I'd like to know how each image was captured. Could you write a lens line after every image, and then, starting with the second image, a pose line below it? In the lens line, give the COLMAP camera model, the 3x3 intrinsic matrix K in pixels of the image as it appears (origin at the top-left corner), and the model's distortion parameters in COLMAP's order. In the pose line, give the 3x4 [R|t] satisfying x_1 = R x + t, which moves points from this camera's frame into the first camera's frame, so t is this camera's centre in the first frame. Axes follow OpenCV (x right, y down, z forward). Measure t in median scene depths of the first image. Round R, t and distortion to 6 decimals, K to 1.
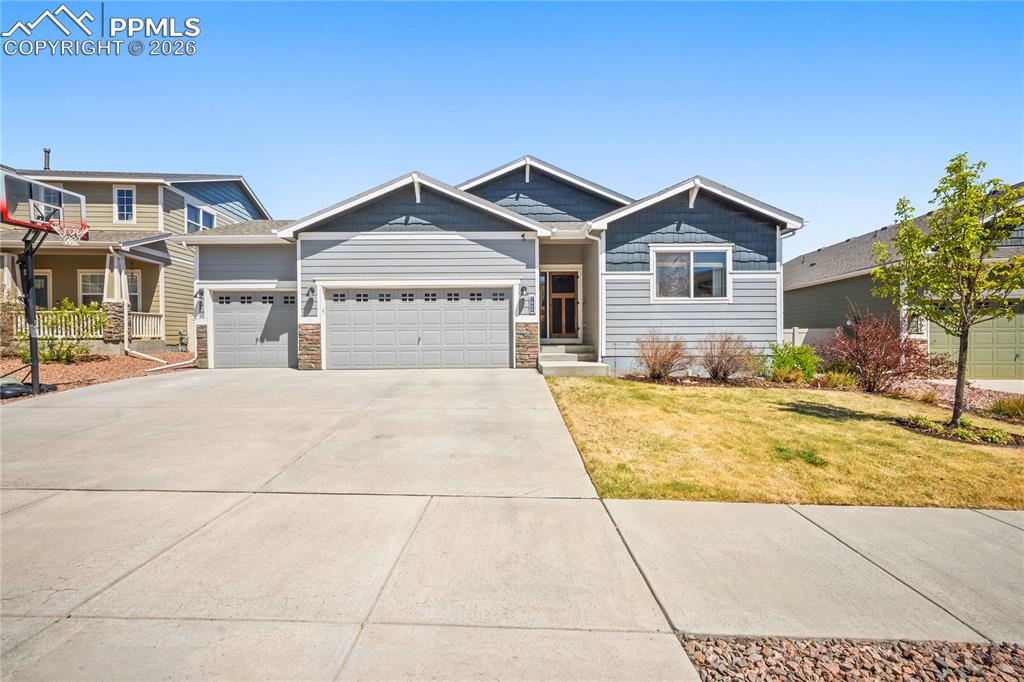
lens RADIAL K [[403.9, 0, 508.6], [0, 403.9, 337.6], [0, 0, 1]] dist [-0.002208, -0.000094]
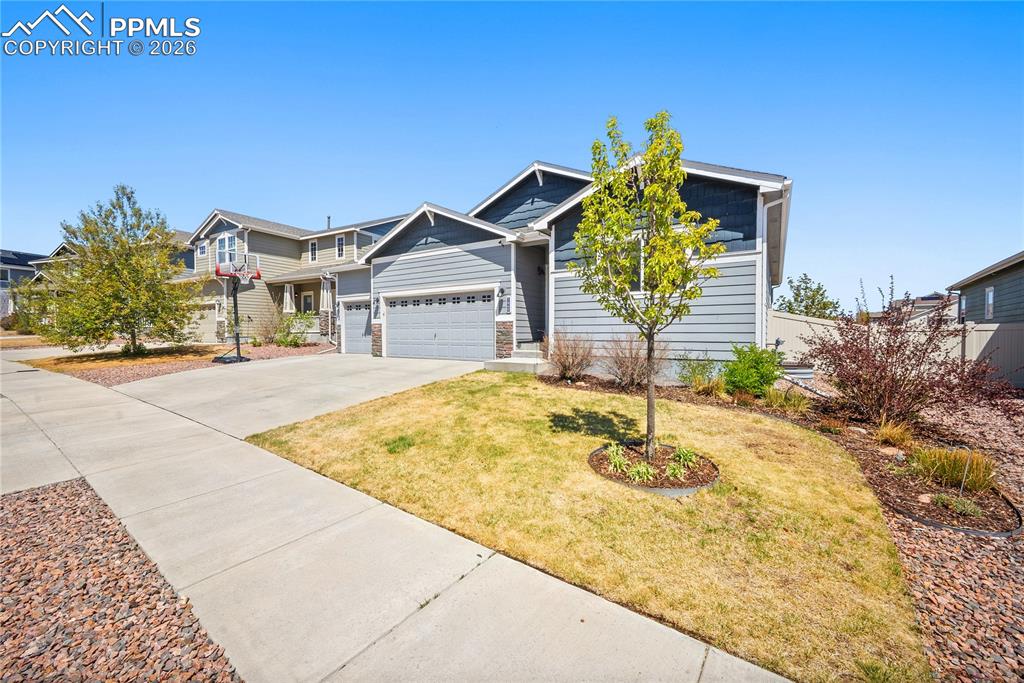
lens RADIAL K [[403.9, 0, 508.6], [0, 403.9, 338.1], [0, 0, 1]] dist [-0.002208, -0.000094]
pose [[0.821997, 0.014378, -0.569310, 0.679038], [-0.004115, 0.999805, 0.019309, -0.012711], [0.569476, -0.013530, 0.821896, 0.104613]]
